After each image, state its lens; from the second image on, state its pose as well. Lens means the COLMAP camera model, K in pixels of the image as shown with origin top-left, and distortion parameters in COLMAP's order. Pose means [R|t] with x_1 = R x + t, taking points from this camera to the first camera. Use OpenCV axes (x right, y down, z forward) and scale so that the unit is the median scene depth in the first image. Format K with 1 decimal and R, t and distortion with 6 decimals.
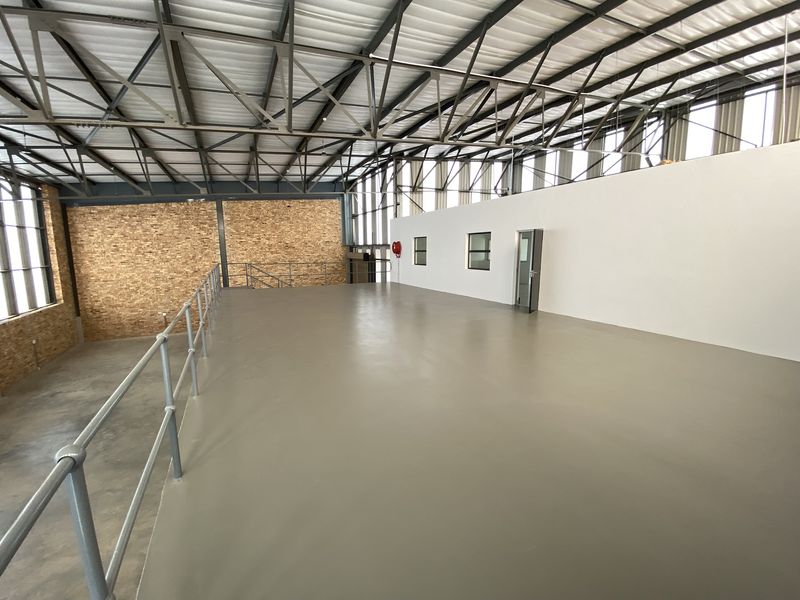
lens RADIAL K [[315.1, 0, 400.0], [0, 315.1, 300.0], [0, 0, 1]] dist [0.001950, -0.014265]
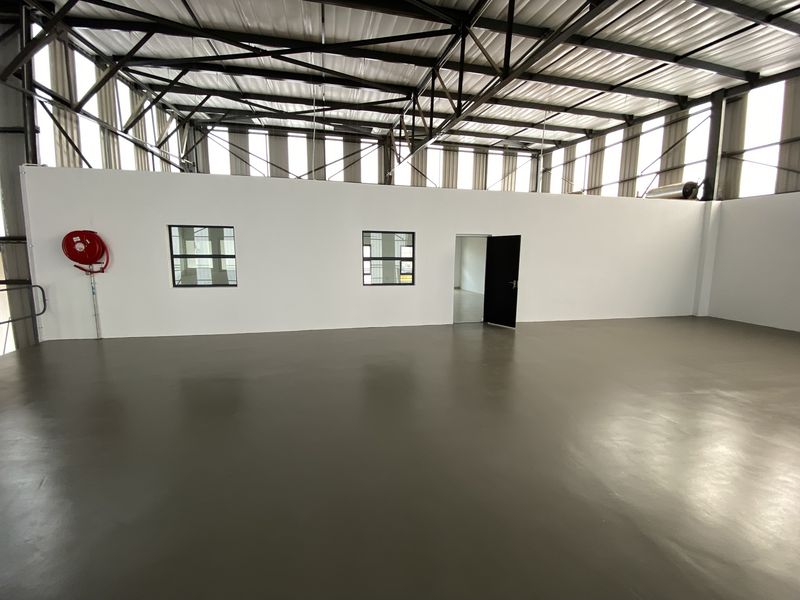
lens RADIAL K [[324.6, 0, 400.0], [0, 324.6, 300.0], [0, 0, 1]] dist [0.001581, -0.007100]
pose [[0.263527, -0.116847, 0.957549, -0.275077], [0.138331, 0.986955, 0.082365, -0.078662], [-0.954682, 0.110754, 0.276253, 0.516344]]
